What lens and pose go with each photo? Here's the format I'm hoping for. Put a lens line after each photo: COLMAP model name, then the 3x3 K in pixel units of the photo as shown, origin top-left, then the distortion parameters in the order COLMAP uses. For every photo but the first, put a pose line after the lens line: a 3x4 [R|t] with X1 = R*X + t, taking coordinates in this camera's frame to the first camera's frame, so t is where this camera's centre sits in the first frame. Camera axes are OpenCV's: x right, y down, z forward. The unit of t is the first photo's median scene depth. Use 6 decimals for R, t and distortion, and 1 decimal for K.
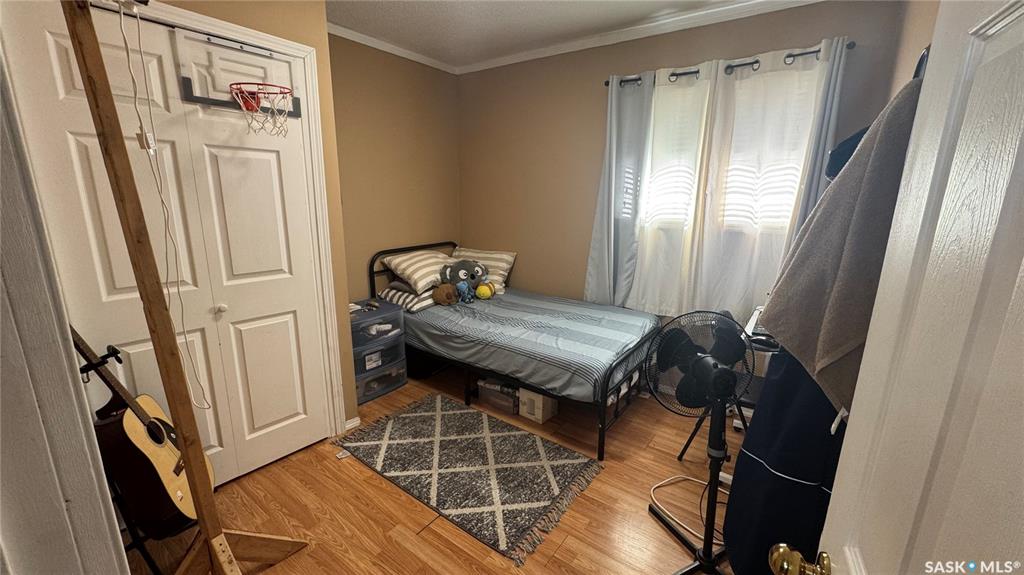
lens RADIAL K [[410.1, 0, 514.8], [0, 410.1, 286.4], [0, 0, 1]] dist [-0.000326, 0.000113]
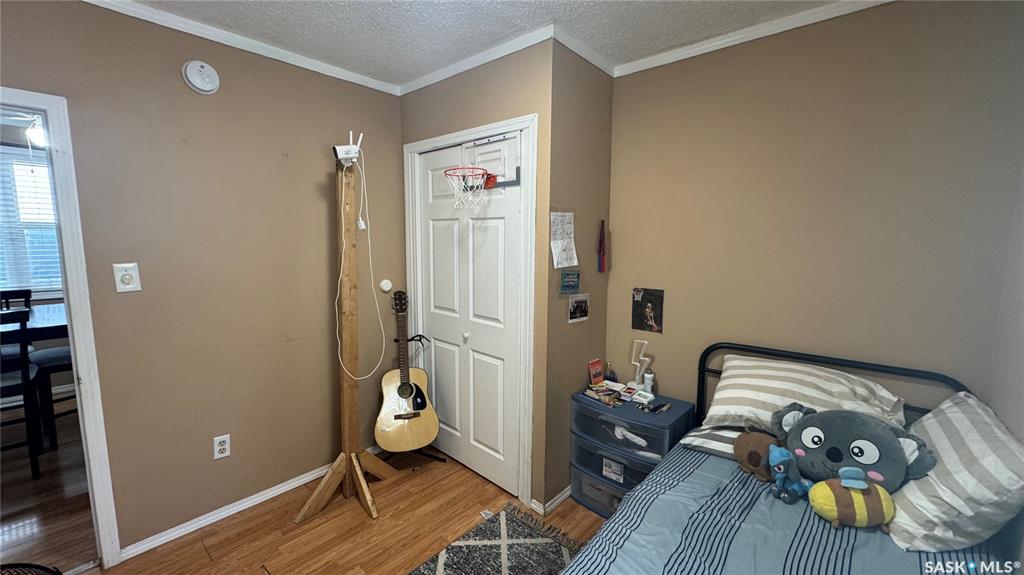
lens RADIAL K [[410.1, 0, 514.8], [0, 410.1, 286.4], [0, 0, 1]] dist [-0.000326, 0.000113]
pose [[-0.086647, 0.103573, -0.990841, 0.499585], [-0.228857, 0.965913, 0.120980, -0.255111], [0.969596, 0.237244, -0.059990, 1.006009]]
